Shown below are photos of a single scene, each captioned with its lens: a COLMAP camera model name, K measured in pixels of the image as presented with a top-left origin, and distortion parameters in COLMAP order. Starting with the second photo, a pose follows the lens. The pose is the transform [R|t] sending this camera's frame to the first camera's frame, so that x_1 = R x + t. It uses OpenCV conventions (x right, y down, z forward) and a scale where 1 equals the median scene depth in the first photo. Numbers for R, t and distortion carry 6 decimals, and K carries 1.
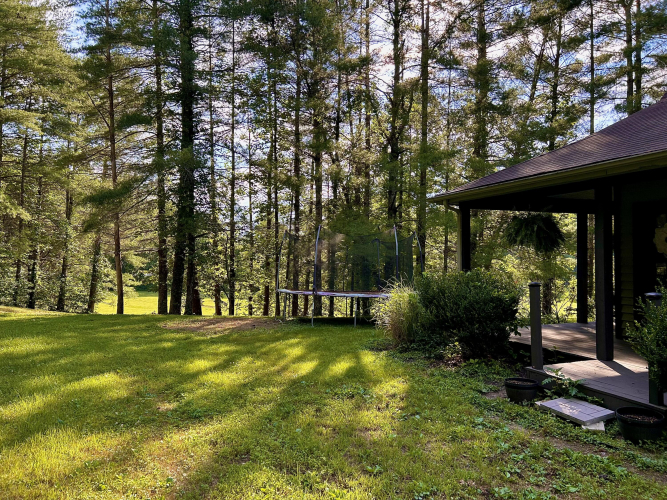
lens RADIAL K [[502.8, 0, 326.6], [0, 502.8, 244.5], [0, 0, 1]] dist [0.043433, -0.044516]
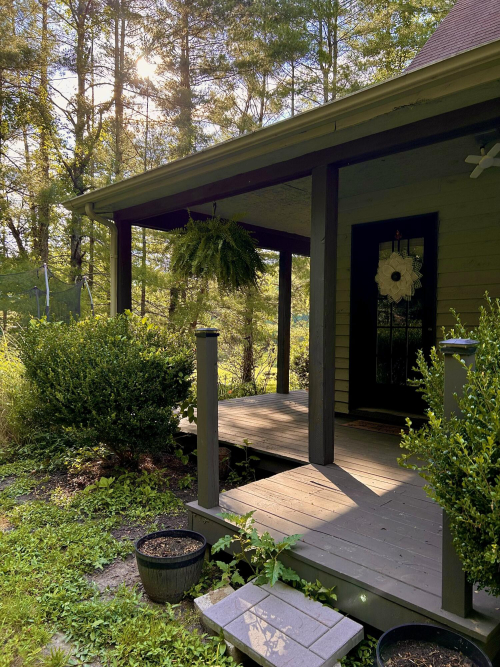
lens RADIAL K [[502.8, 0, 248.5], [0, 502.8, 333.6], [0, 0, 1]] dist [0.043433, -0.044516]
pose [[0.918268, 0.000524, 0.395960, 0.144943], [-0.016720, 0.999158, 0.037454, 0.034766], [-0.395607, -0.041013, 0.917504, 0.304961]]
